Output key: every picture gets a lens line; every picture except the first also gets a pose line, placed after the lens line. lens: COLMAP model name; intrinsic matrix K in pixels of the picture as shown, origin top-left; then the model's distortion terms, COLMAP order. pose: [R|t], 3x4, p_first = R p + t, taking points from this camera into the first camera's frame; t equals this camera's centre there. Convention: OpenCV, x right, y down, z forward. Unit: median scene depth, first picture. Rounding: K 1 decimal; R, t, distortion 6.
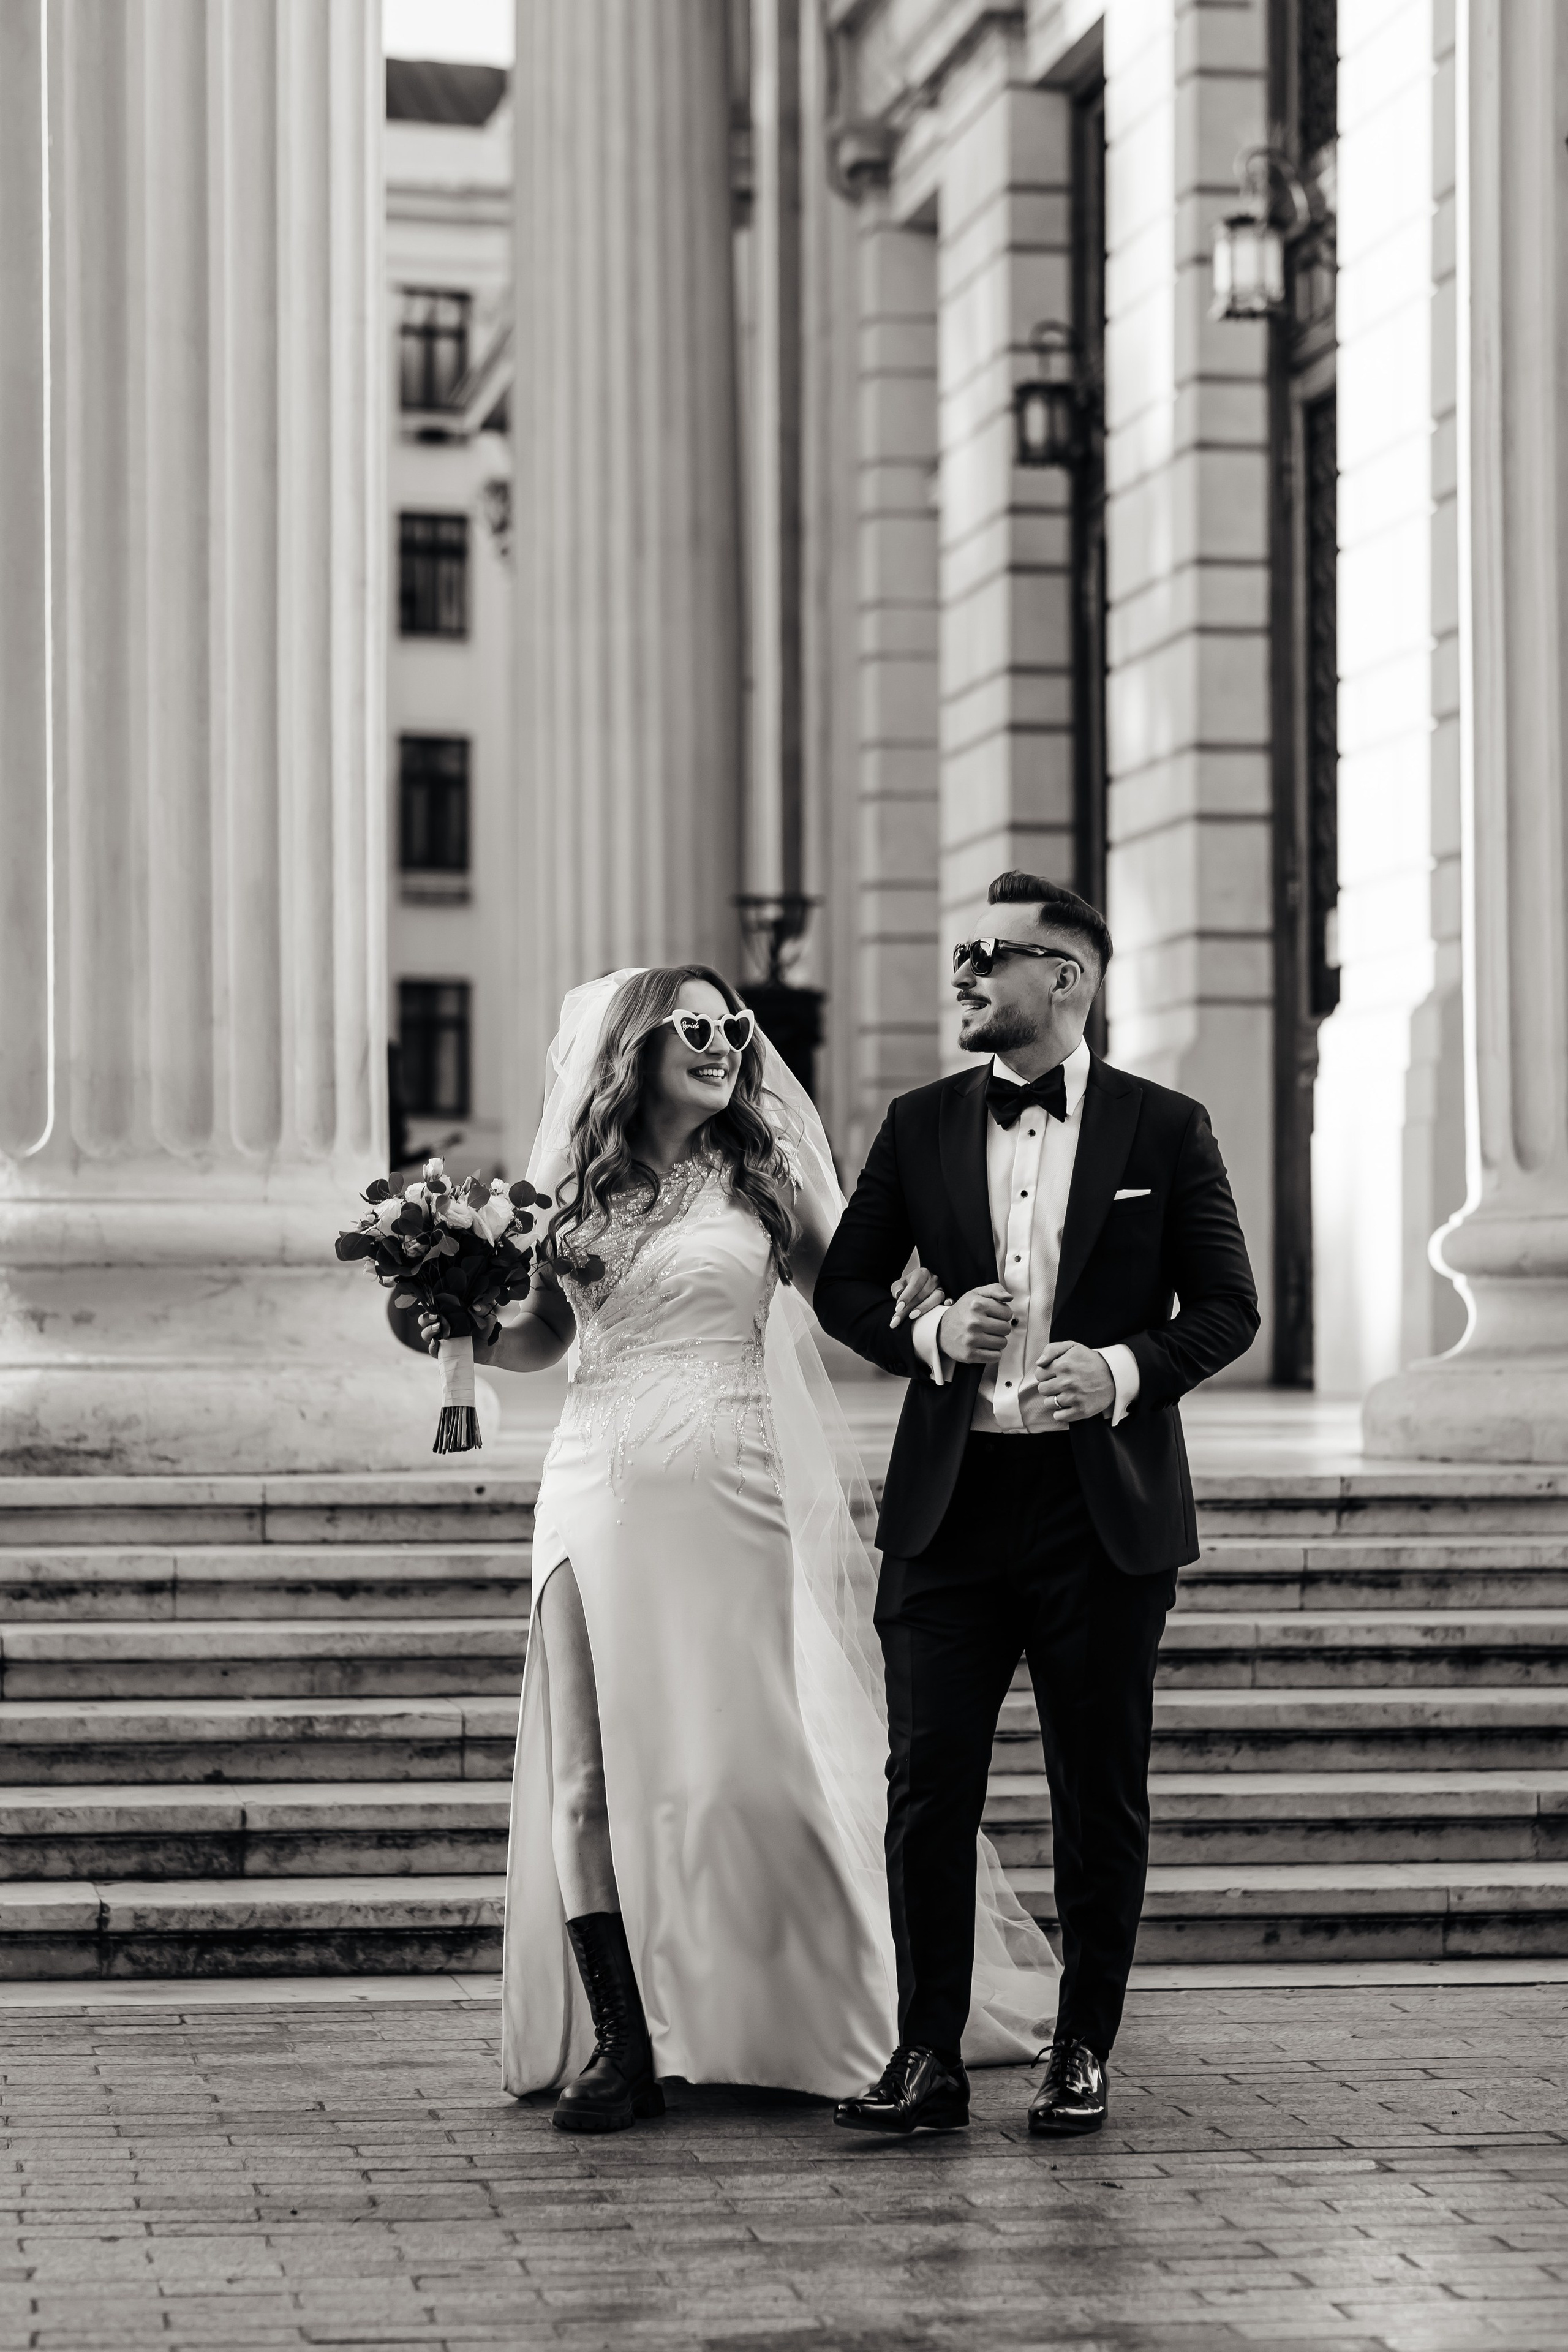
lens RADIAL K [[5675.0, 0, 784.0], [0, 5675.0, 1176.0], [0, 0, 1]] dist [-0.252646, 0.349554]
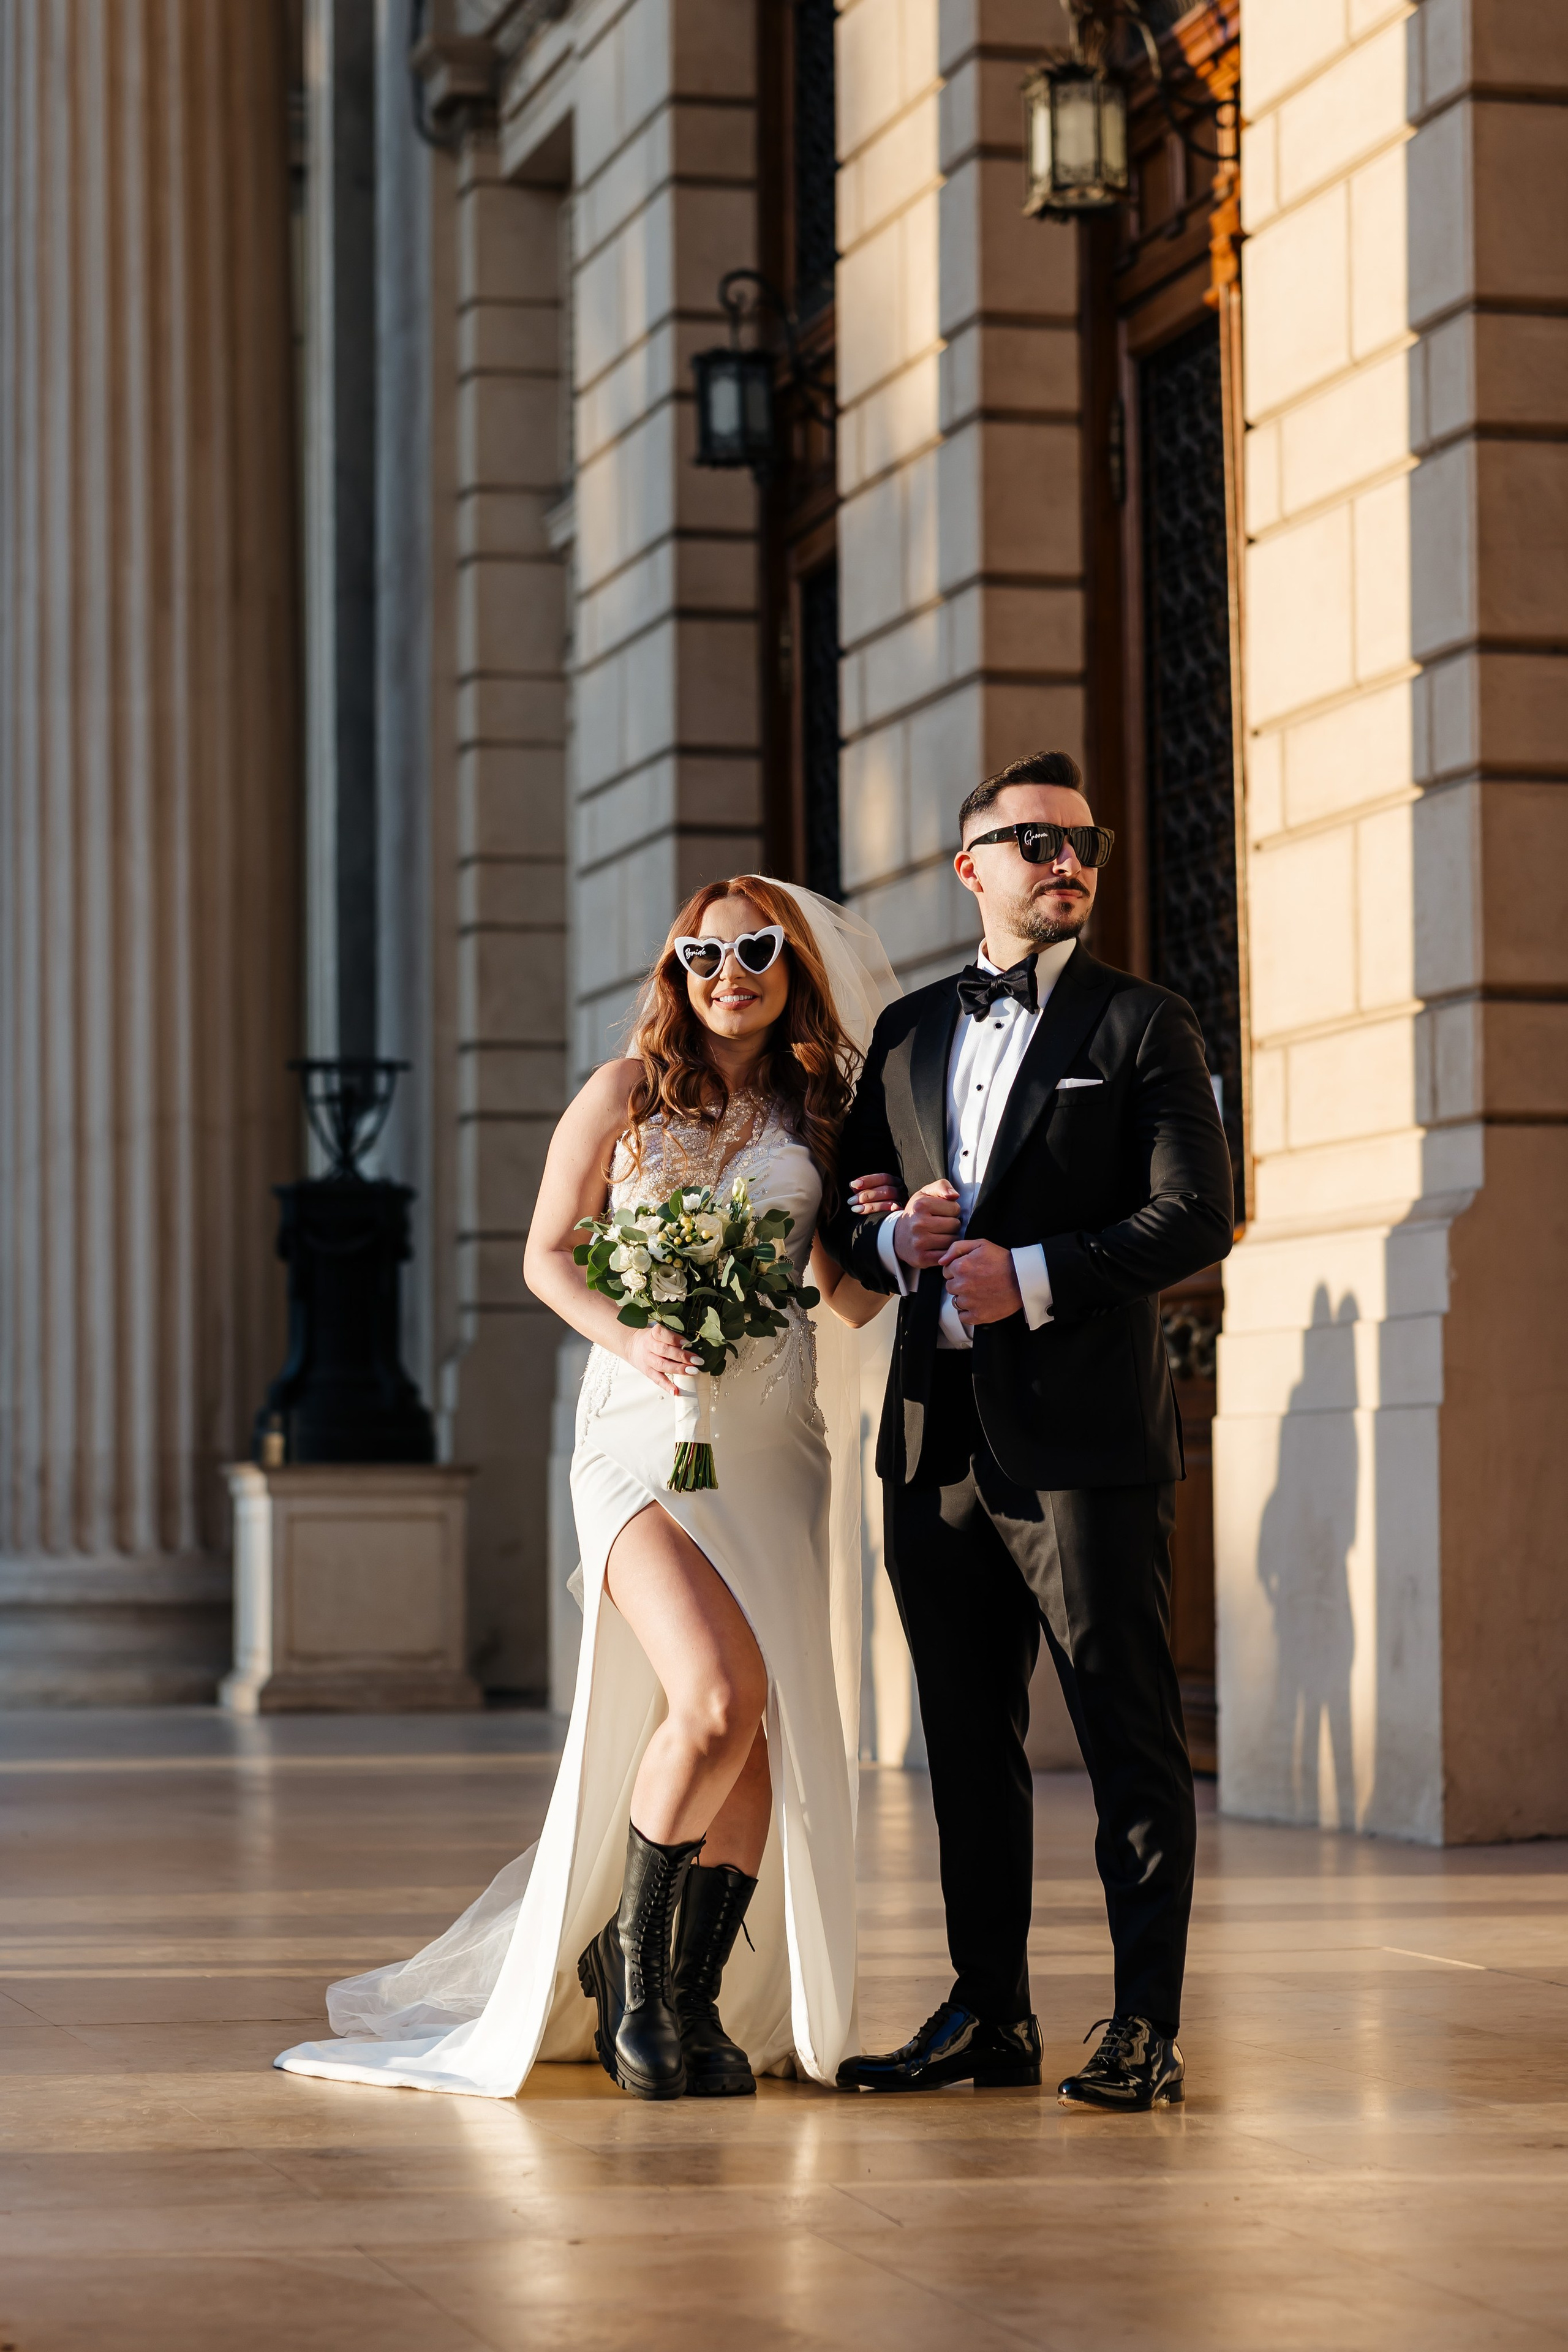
lens RADIAL K [[6122.9, 0, 784.0], [0, 6122.9, 1176.0], [0, 0, 1]] dist [0.017517, 0.576418]
pose [[0.996610, 0.009351, 0.081733, -0.029052], [-0.006681, 0.999437, -0.032878, -0.023368], [-0.081995, 0.032221, 0.996112, 0.580839]]
